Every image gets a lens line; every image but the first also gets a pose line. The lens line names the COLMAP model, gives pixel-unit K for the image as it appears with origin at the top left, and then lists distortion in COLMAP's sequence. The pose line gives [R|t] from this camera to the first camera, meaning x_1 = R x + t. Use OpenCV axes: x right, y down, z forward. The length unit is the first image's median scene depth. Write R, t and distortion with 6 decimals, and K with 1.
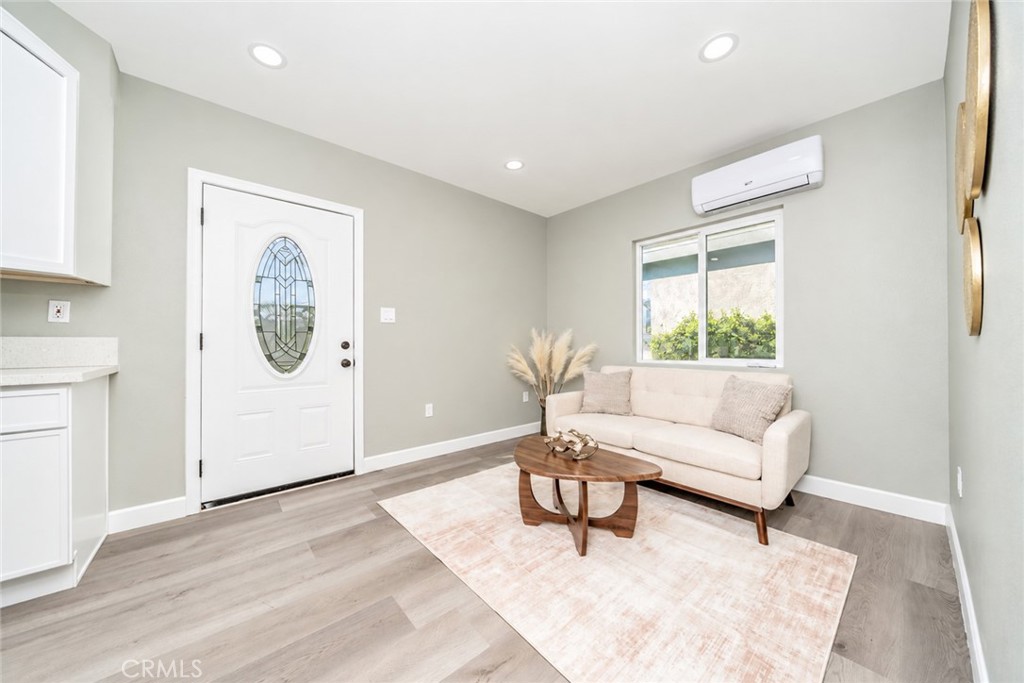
lens RADIAL K [[352.4, 0, 511.9], [0, 352.4, 343.4], [0, 0, 1]] dist [0.000606, 0.000023]
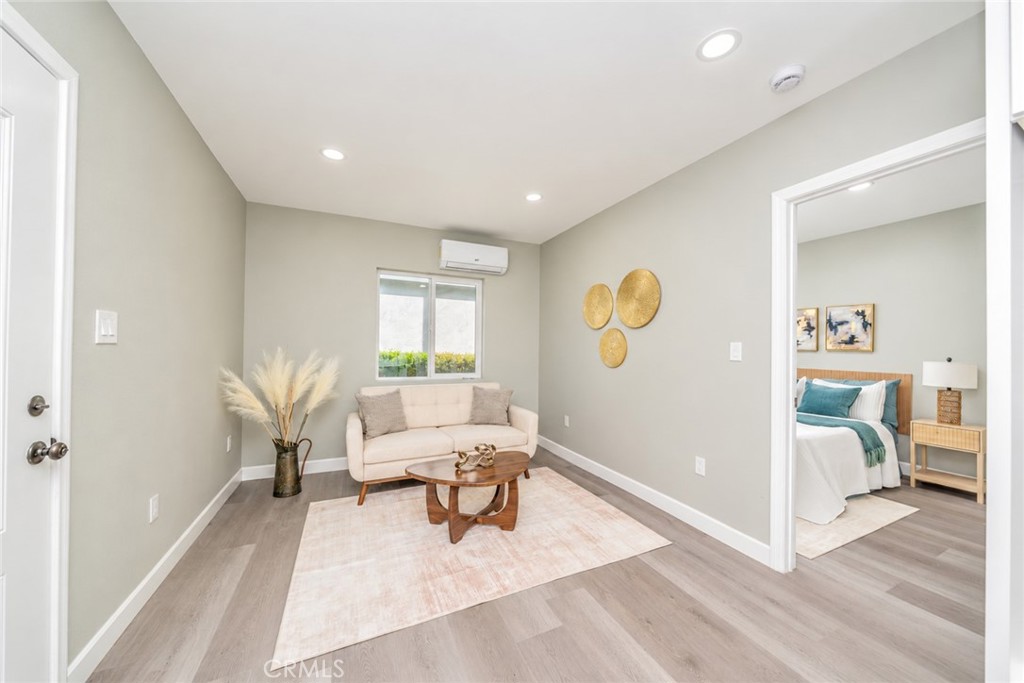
lens RADIAL K [[352.4, 0, 511.1], [0, 352.4, 346.2], [0, 0, 1]] dist [0.000606, 0.000023]
pose [[0.269065, 0.010203, 0.963068, -0.955963], [-0.014091, 0.999879, -0.006656, -0.086712], [-0.963019, -0.011779, 0.269176, 0.548003]]
